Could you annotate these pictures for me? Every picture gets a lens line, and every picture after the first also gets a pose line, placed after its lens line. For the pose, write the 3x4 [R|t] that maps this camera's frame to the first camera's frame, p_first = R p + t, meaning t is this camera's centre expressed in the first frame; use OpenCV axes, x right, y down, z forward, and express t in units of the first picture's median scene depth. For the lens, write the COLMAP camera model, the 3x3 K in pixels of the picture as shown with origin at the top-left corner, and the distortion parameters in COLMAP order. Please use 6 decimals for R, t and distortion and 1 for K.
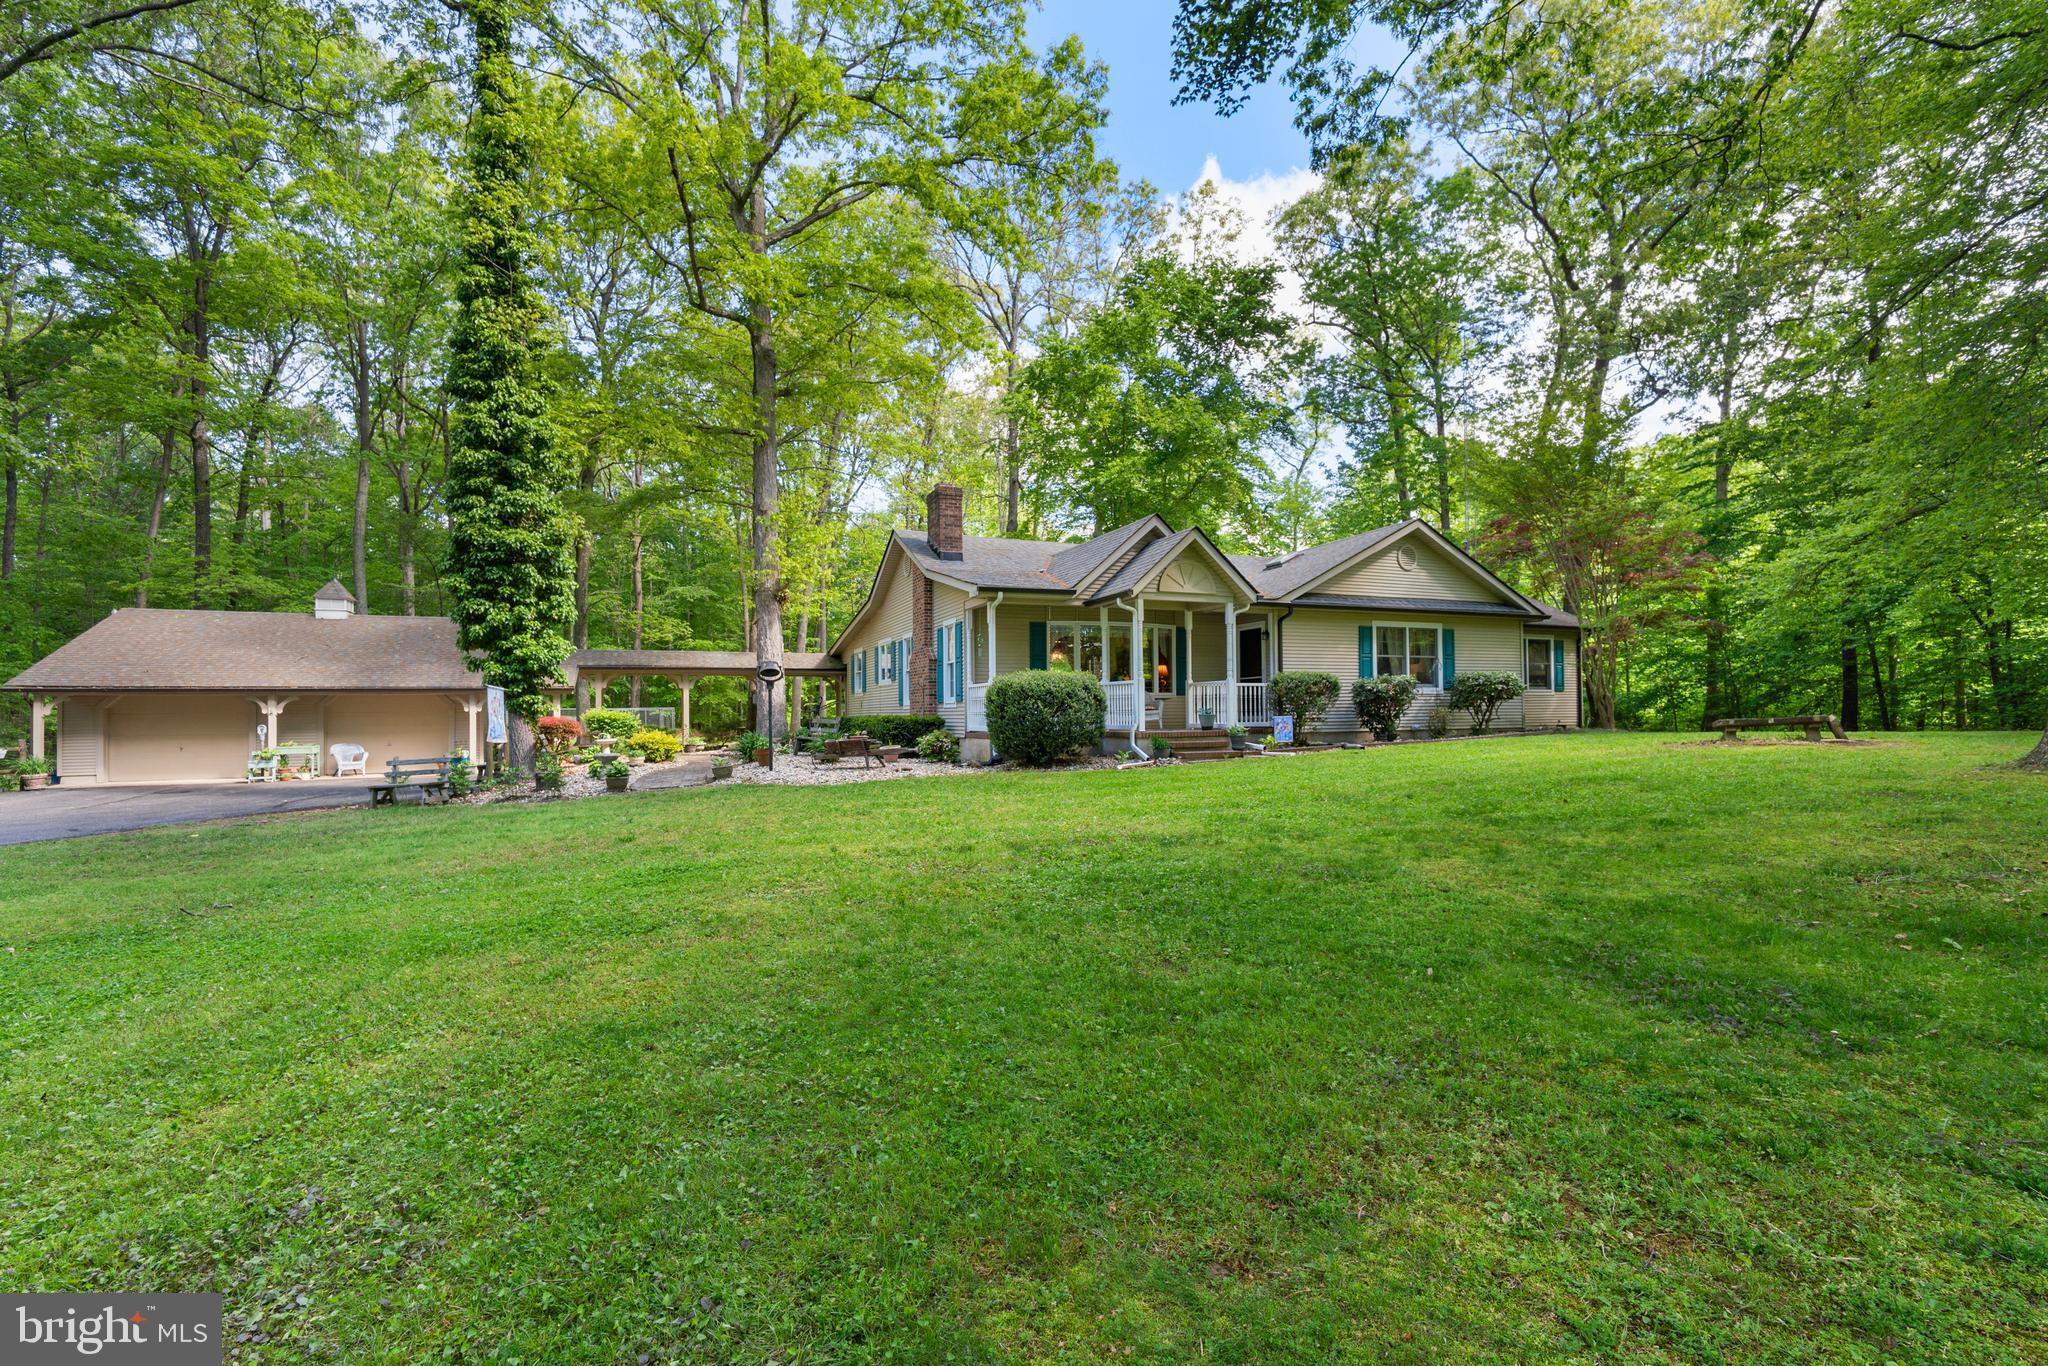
lens RADIAL K [[897.6, 0, 1023.9], [0, 897.6, 709.5], [0, 0, 1]] dist [-0.000682, 0.000091]
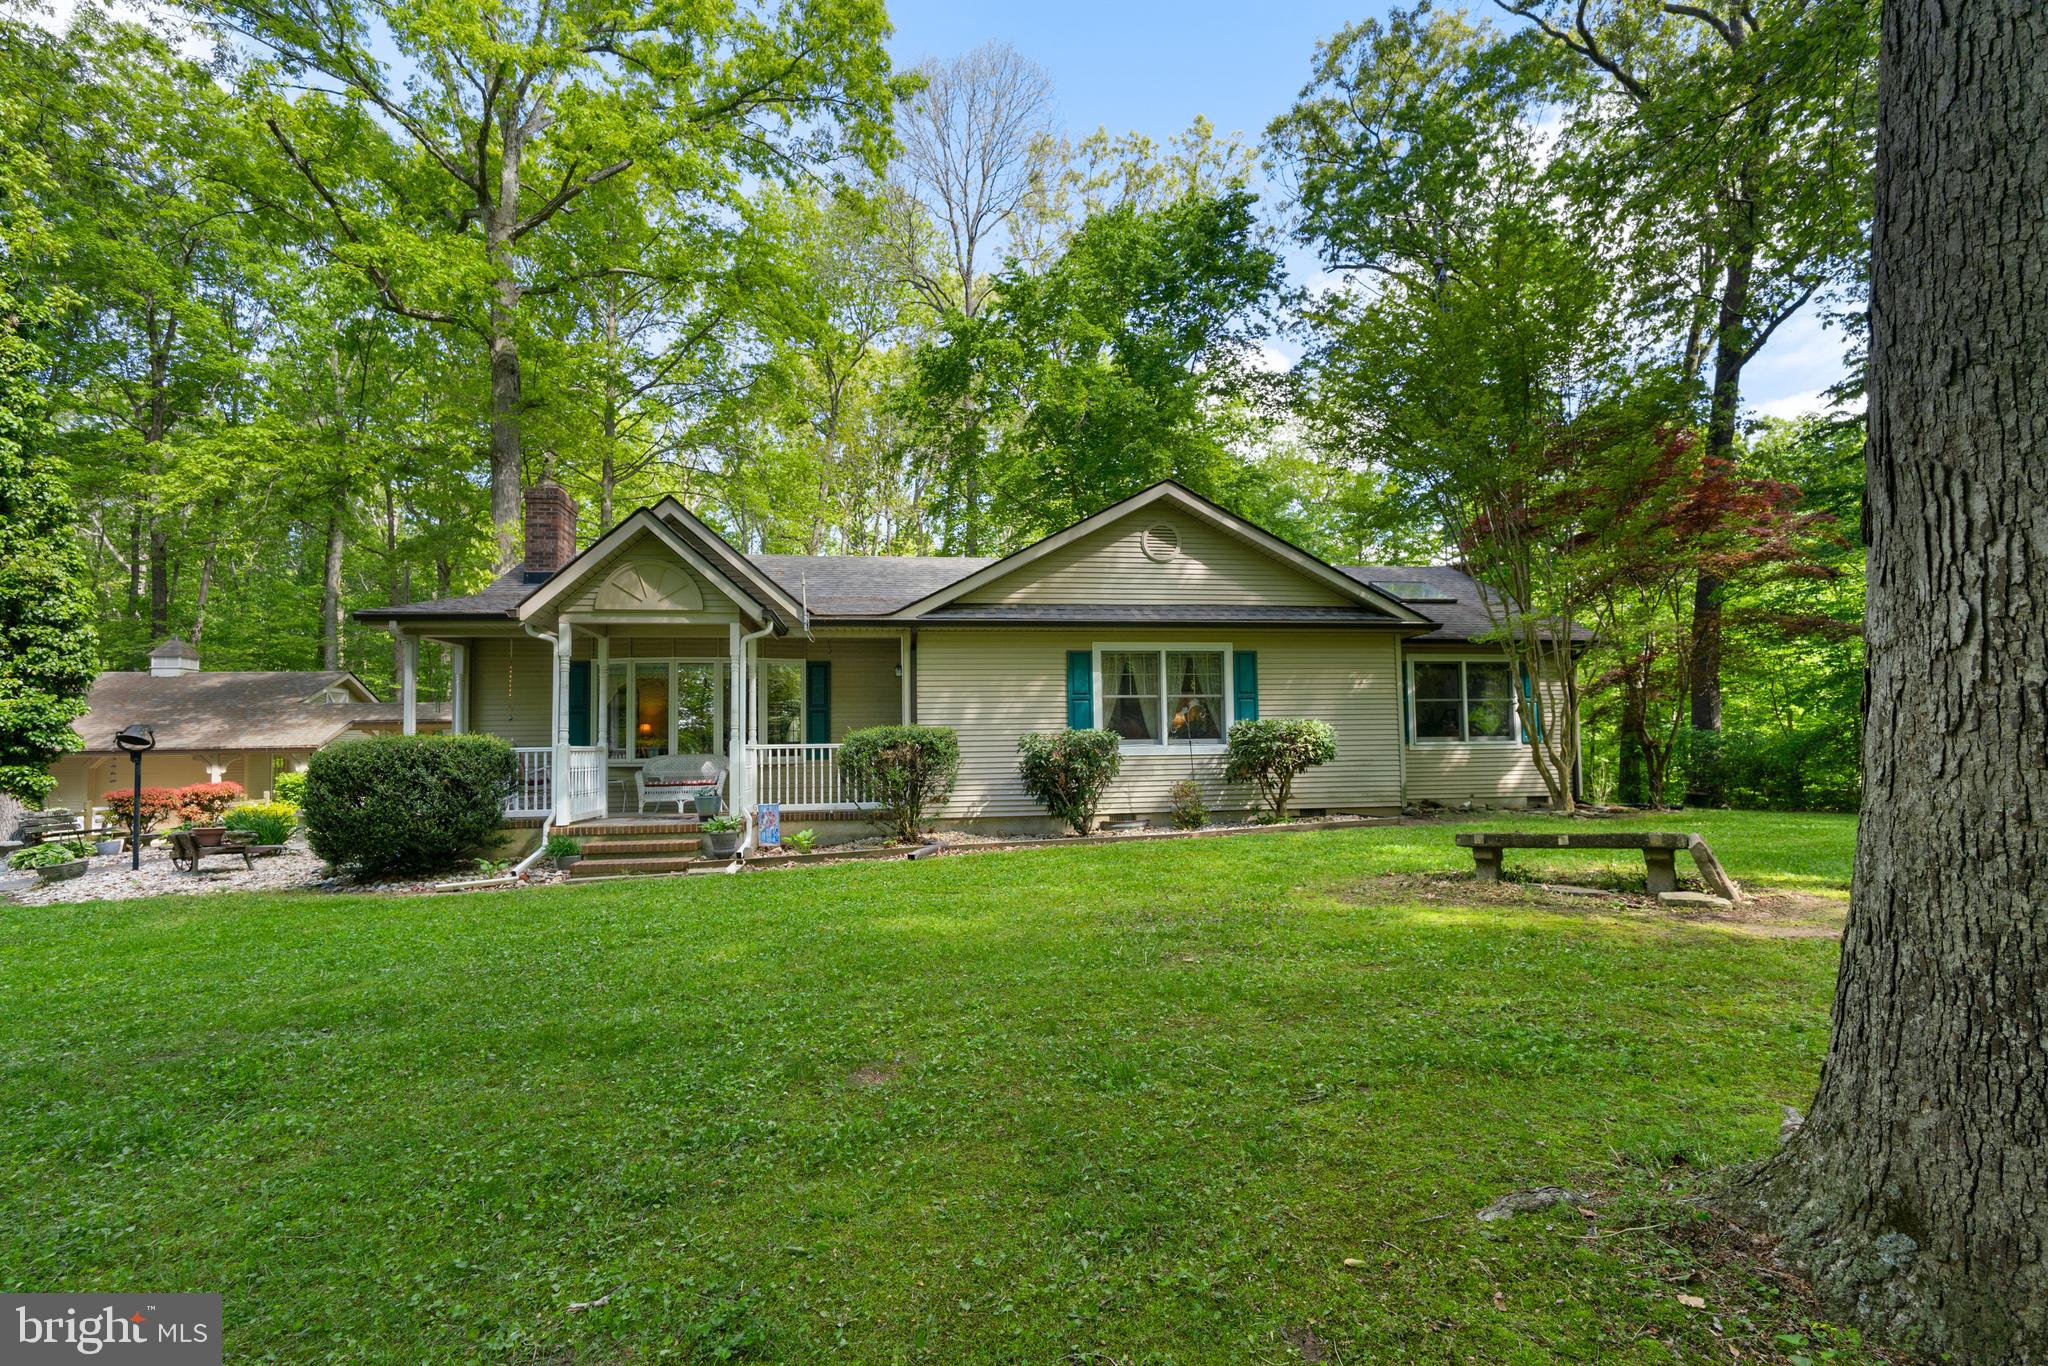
lens RADIAL K [[885.2, 0, 1030.3], [0, 885.2, 720.1], [0, 0, 1]] dist [0.000076, 0.000111]
pose [[0.965573, -0.012067, -0.259852, 0.535177], [0.004950, 0.999595, -0.028026, -0.027222], [0.260085, 0.025775, 0.965242, 0.399936]]
